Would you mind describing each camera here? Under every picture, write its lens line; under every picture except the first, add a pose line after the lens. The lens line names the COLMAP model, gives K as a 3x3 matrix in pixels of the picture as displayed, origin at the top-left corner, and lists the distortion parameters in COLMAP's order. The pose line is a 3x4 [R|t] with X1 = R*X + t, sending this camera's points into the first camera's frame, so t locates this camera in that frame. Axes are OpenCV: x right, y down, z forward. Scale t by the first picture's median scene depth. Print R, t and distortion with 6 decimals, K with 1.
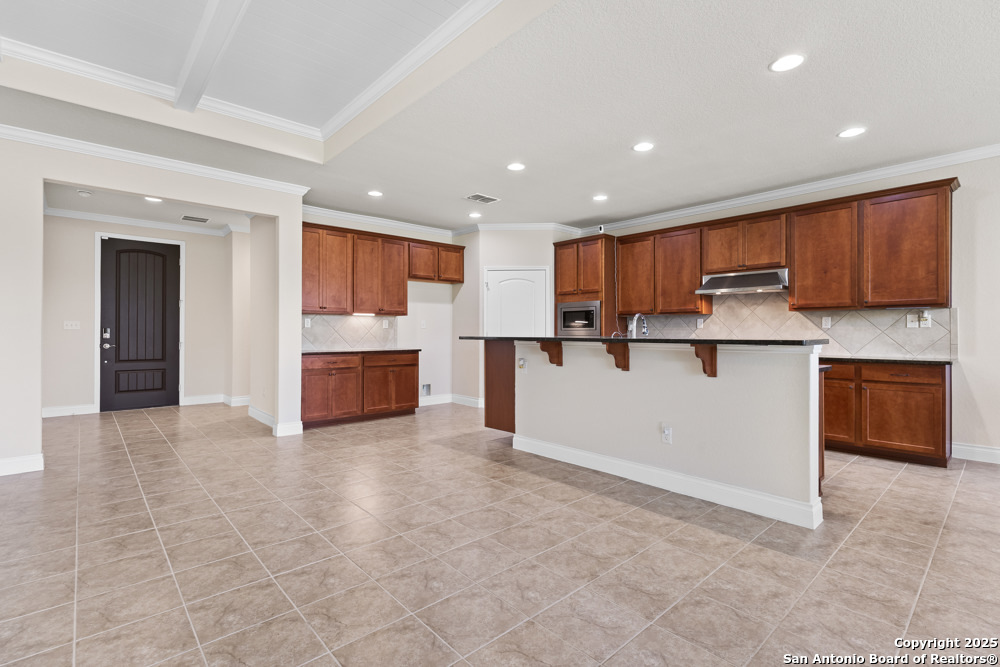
lens RADIAL K [[461.5, 0, 497.7], [0, 461.5, 329.6], [0, 0, 1]] dist [-0.003133, 0.003371]
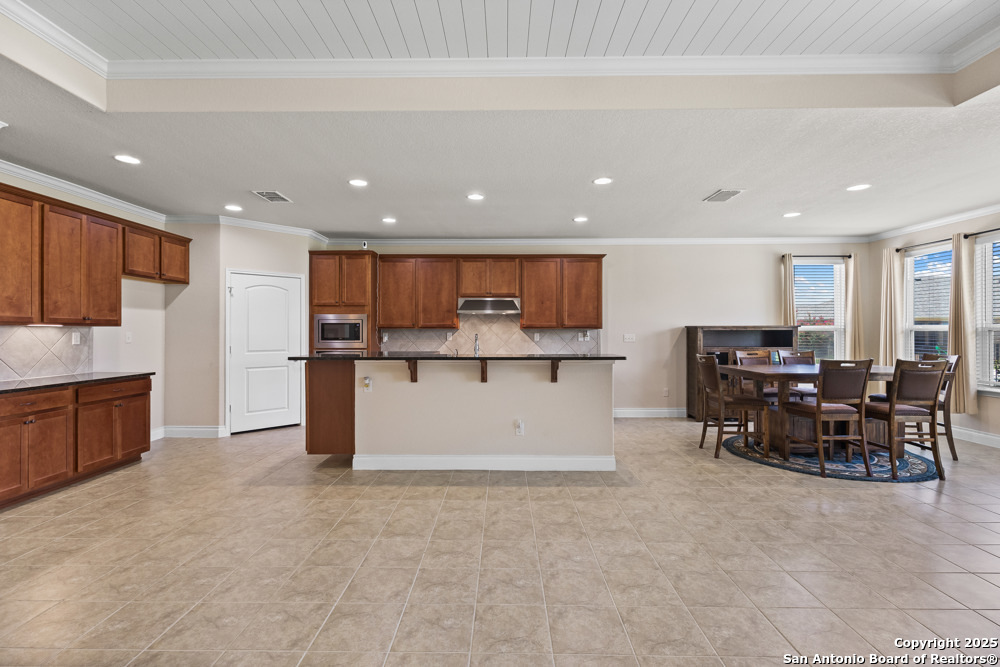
lens RADIAL K [[461.5, 0, 492.5], [0, 461.5, 328.9], [0, 0, 1]] dist [-0.003133, 0.003371]
pose [[0.678754, 0.003779, 0.734356, -0.443871], [-0.003553, 0.999992, -0.001862, -0.036595], [-0.734357, -0.001346, 0.678762, 0.111962]]
